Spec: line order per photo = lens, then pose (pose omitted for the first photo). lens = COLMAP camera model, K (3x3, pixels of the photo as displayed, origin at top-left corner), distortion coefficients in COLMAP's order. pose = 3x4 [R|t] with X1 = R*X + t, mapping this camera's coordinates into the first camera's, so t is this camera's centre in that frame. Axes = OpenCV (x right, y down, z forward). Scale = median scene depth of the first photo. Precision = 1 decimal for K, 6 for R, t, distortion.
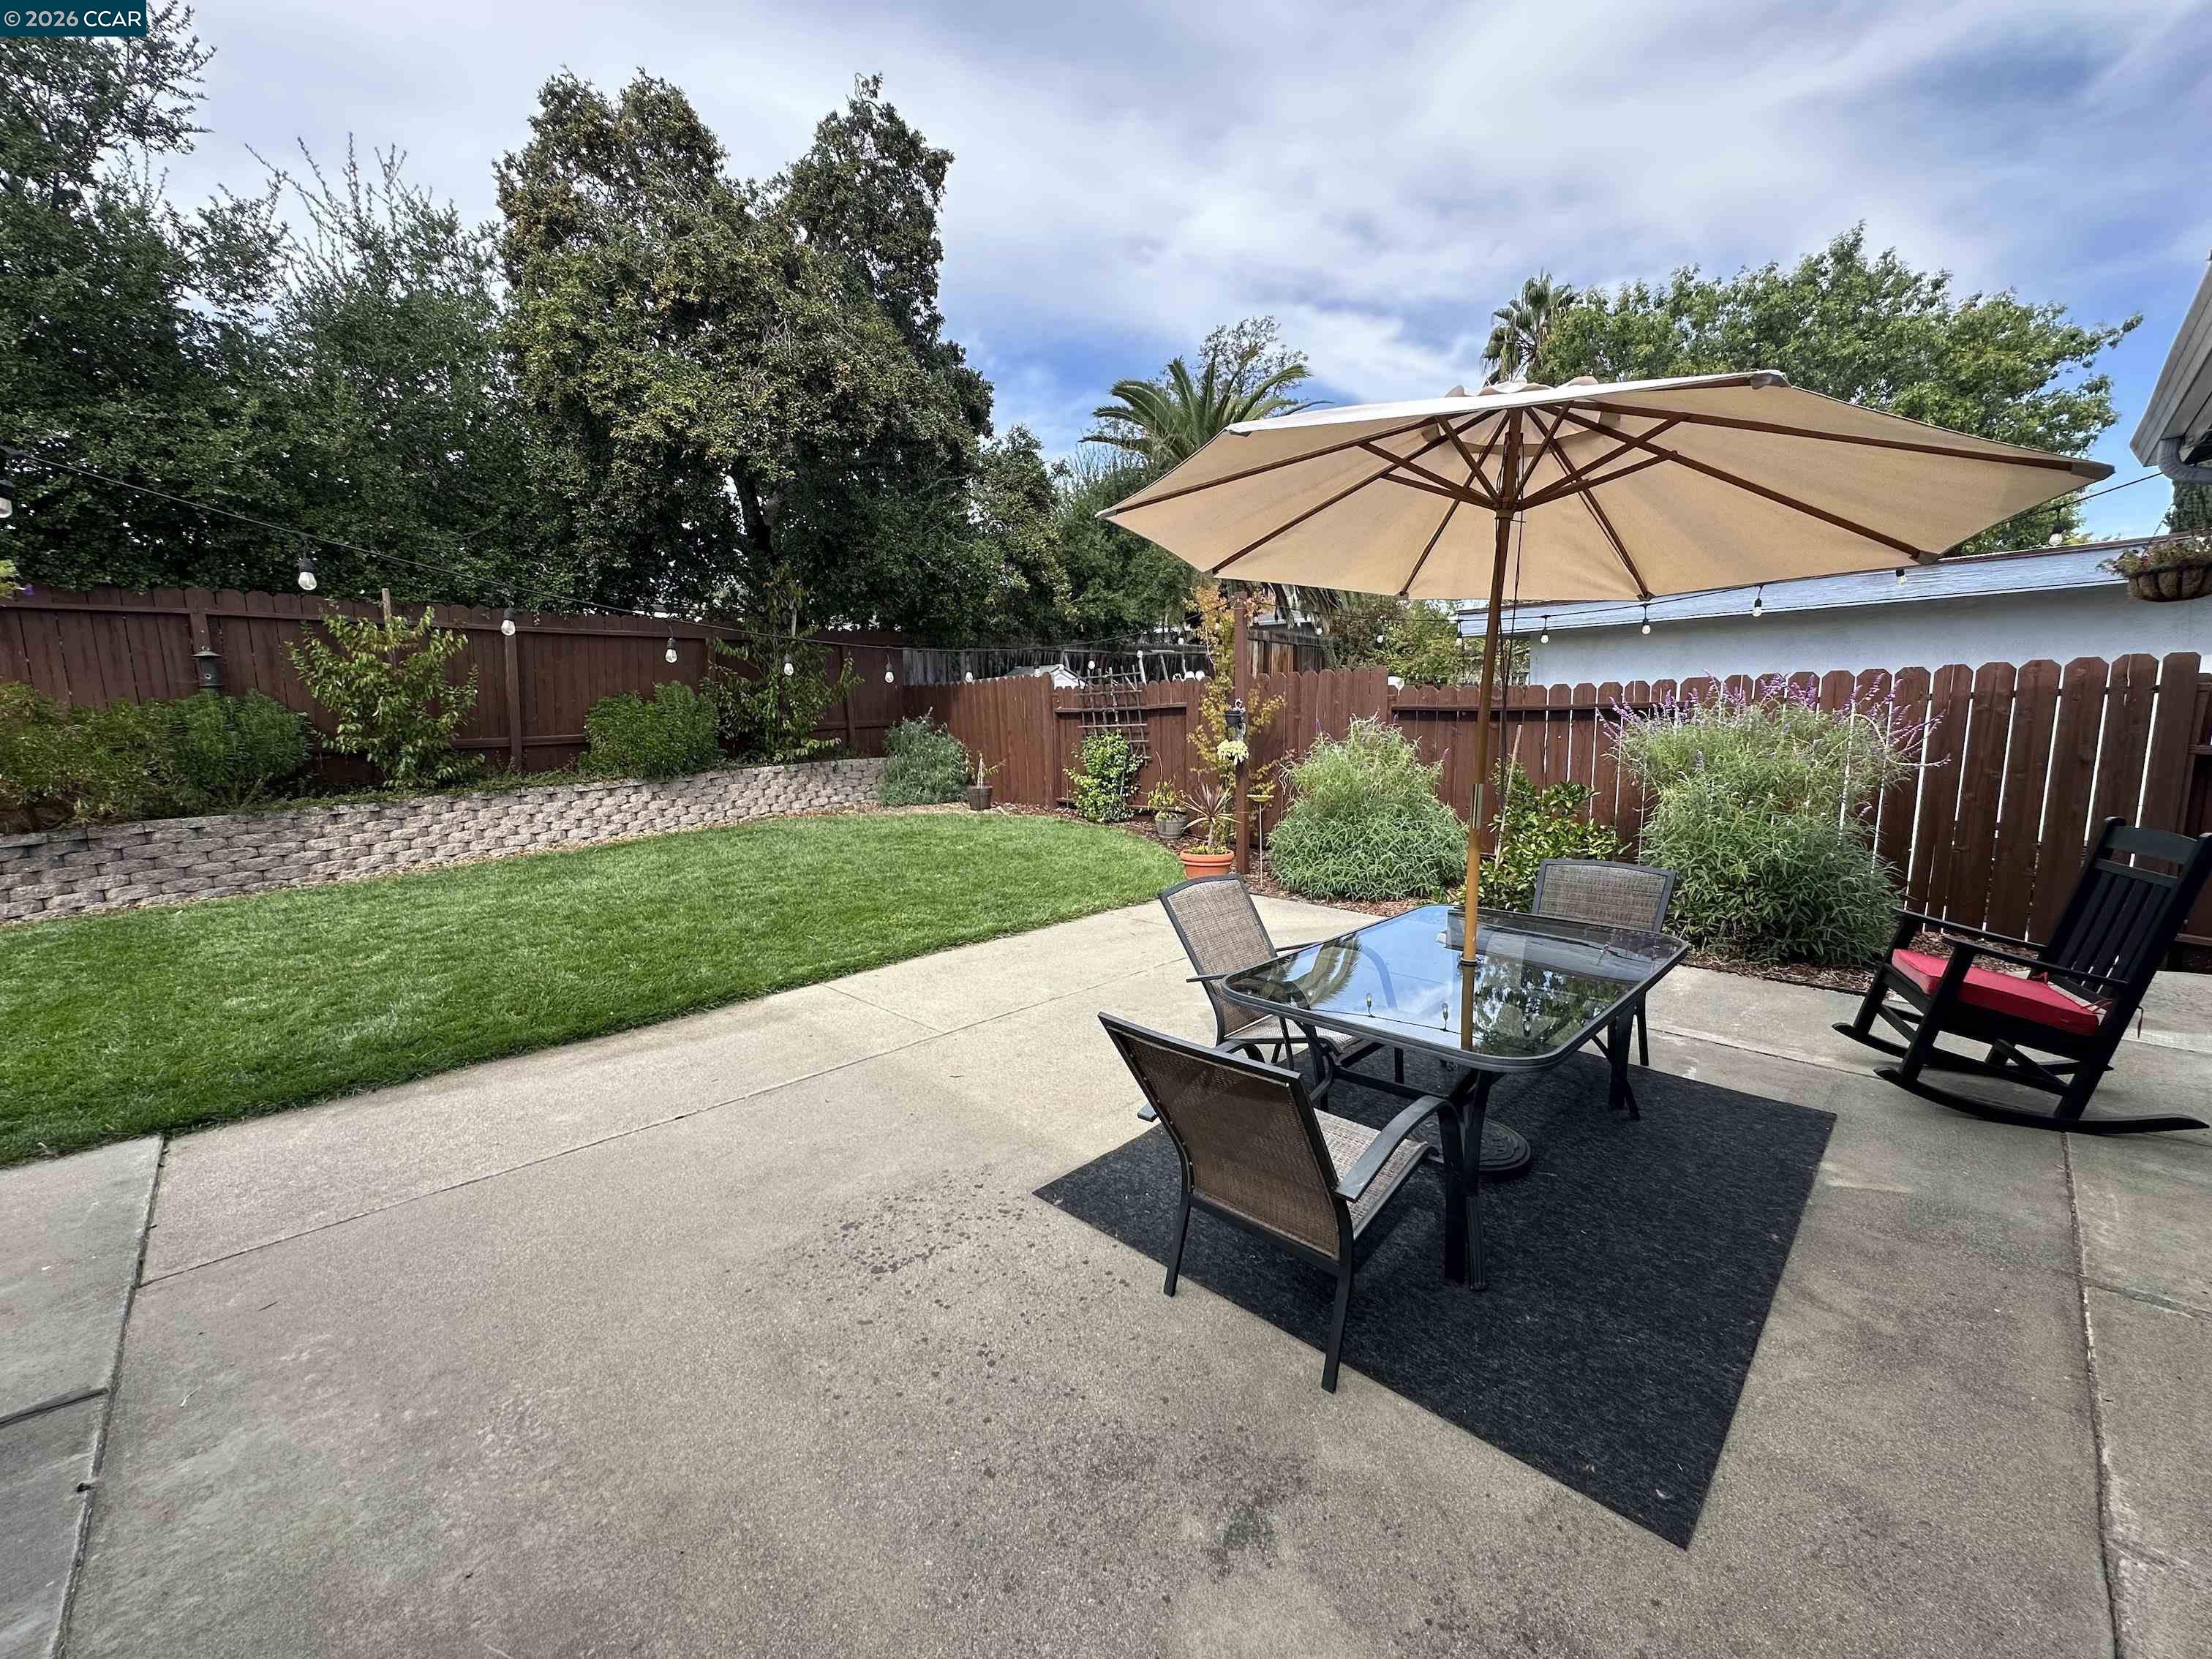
lens RADIAL K [[890.1, 0, 1106.0], [0, 890.1, 829.5], [0, 0, 1]] dist [0.000277, -0.000126]
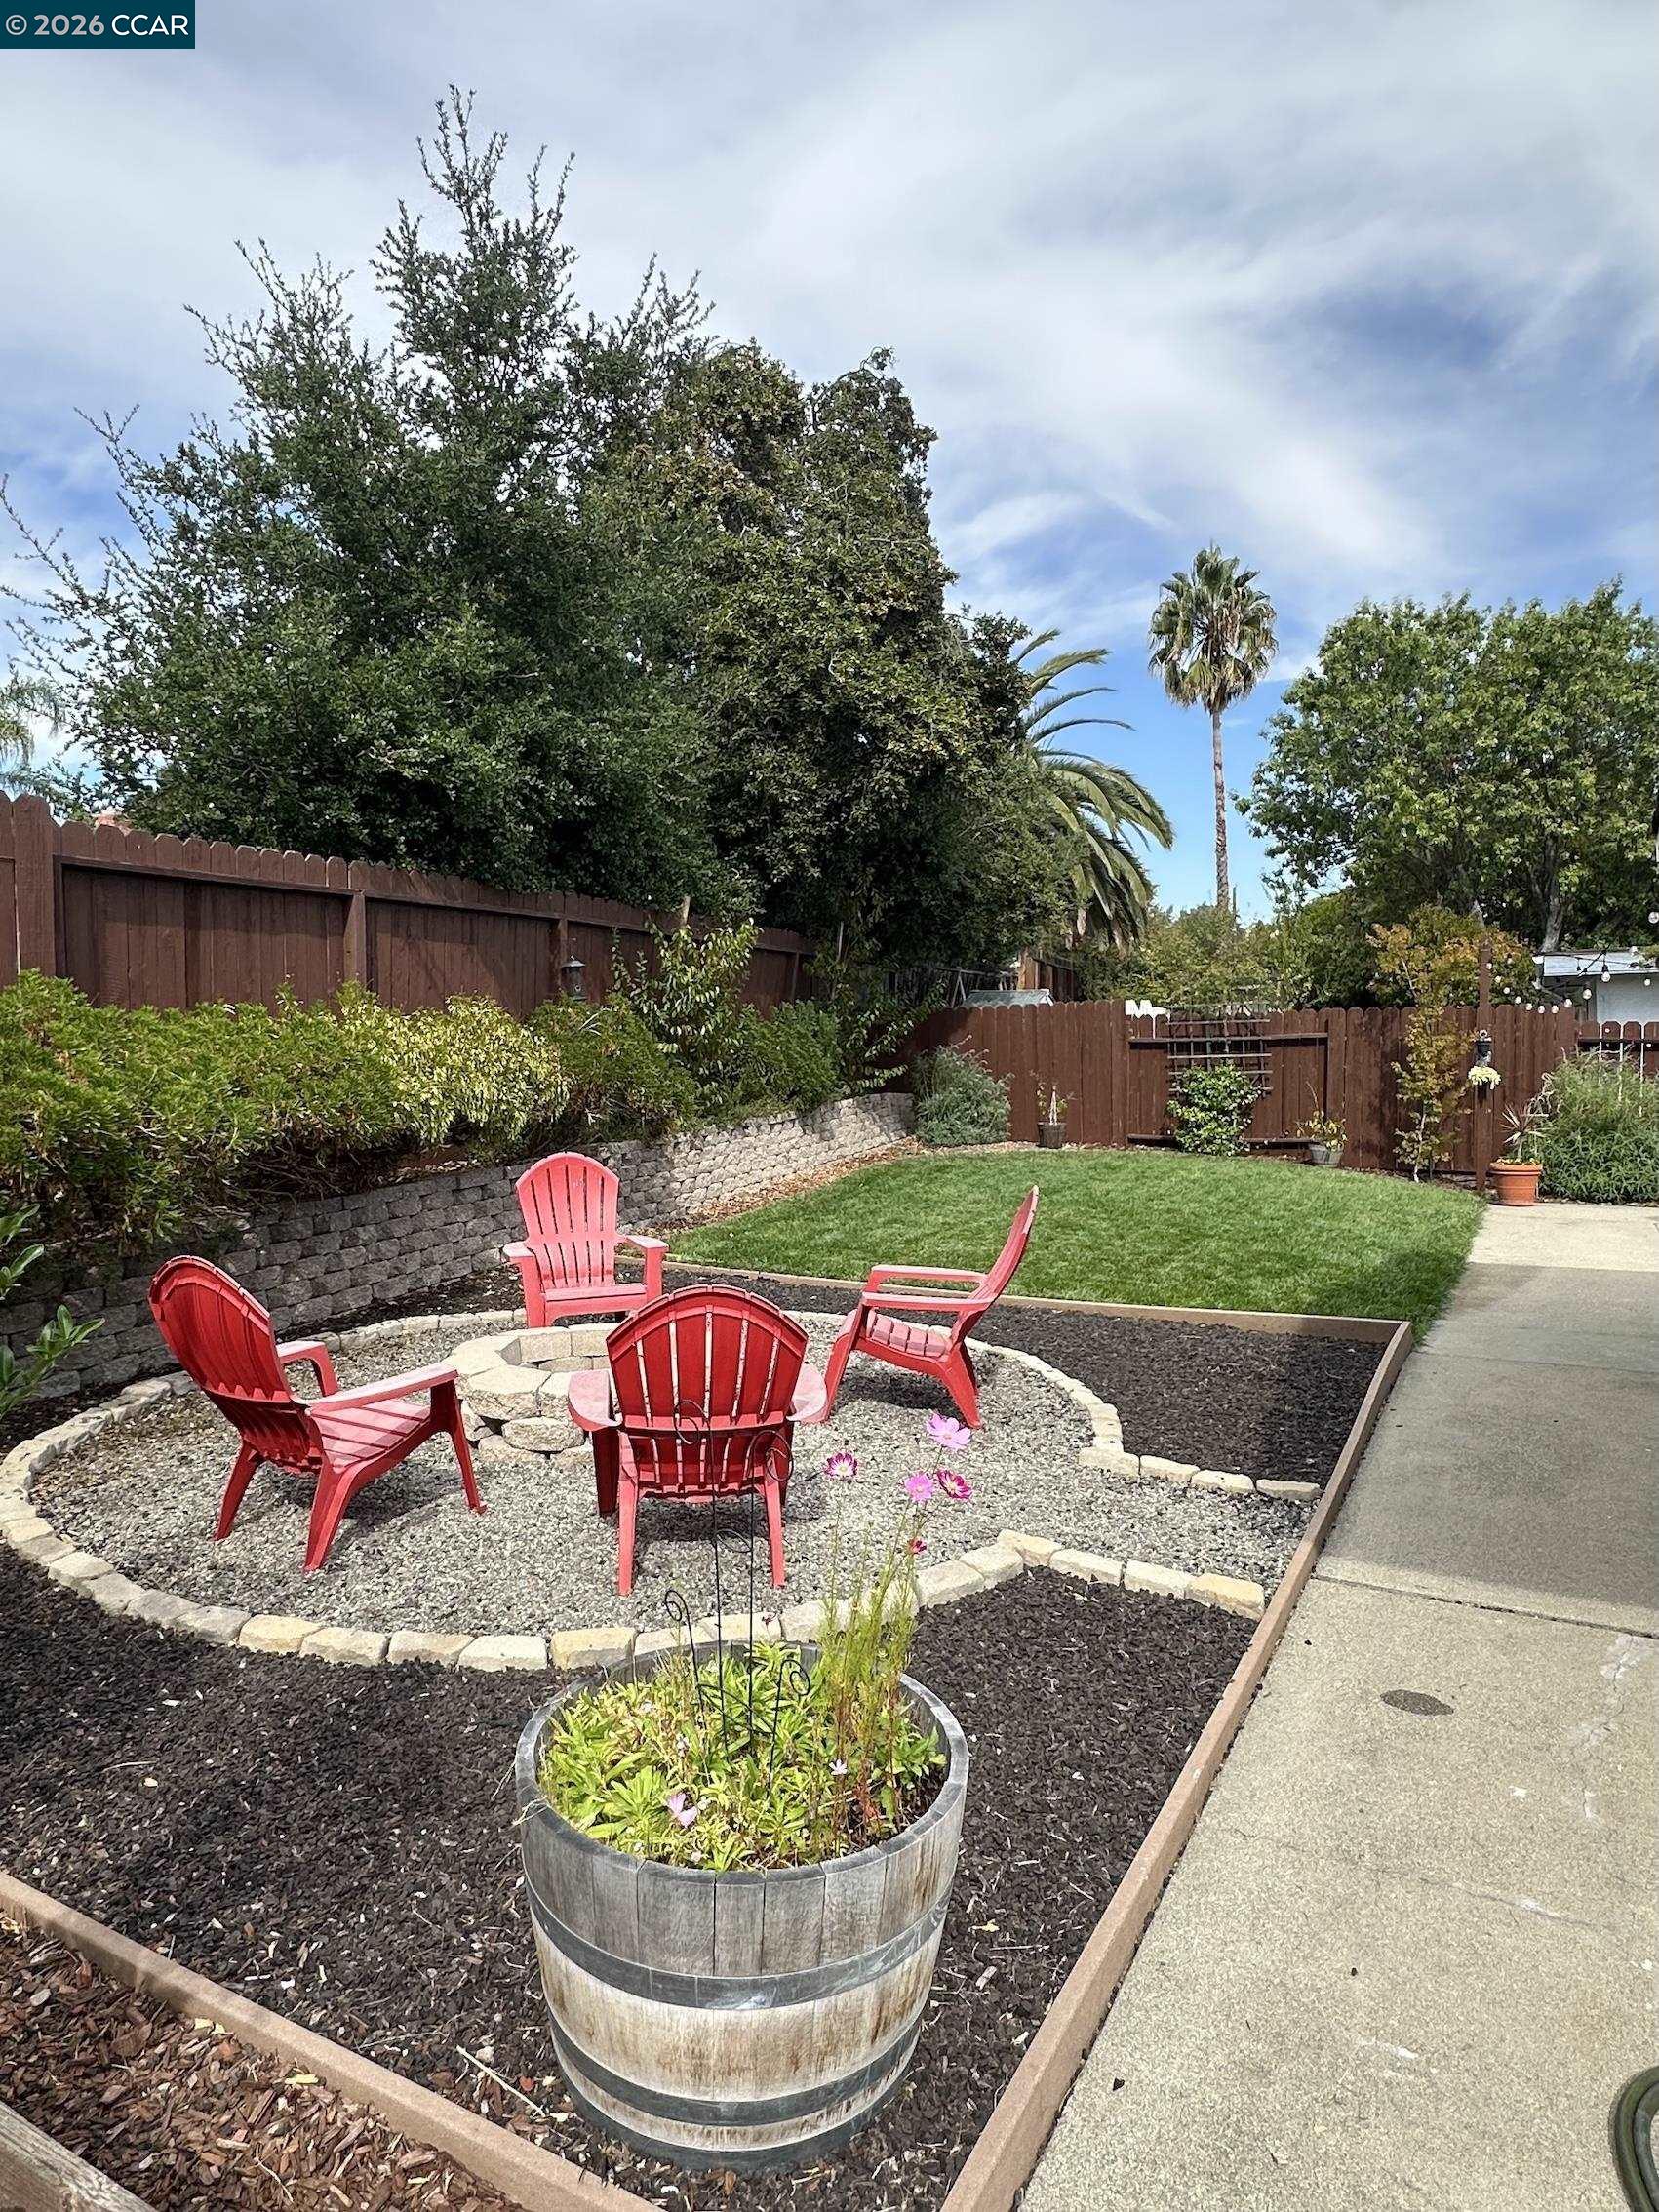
lens RADIAL K [[1318.8, 0, 829.5], [0, 1318.8, 1106.0], [0, 0, 1]] dist [-0.003401, 0.000360]
pose [[0.959535, -0.001399, 0.281587, -0.794060], [0.026286, 0.996066, -0.084626, 0.045721], [-0.280361, 0.088603, 0.955797, -0.236378]]
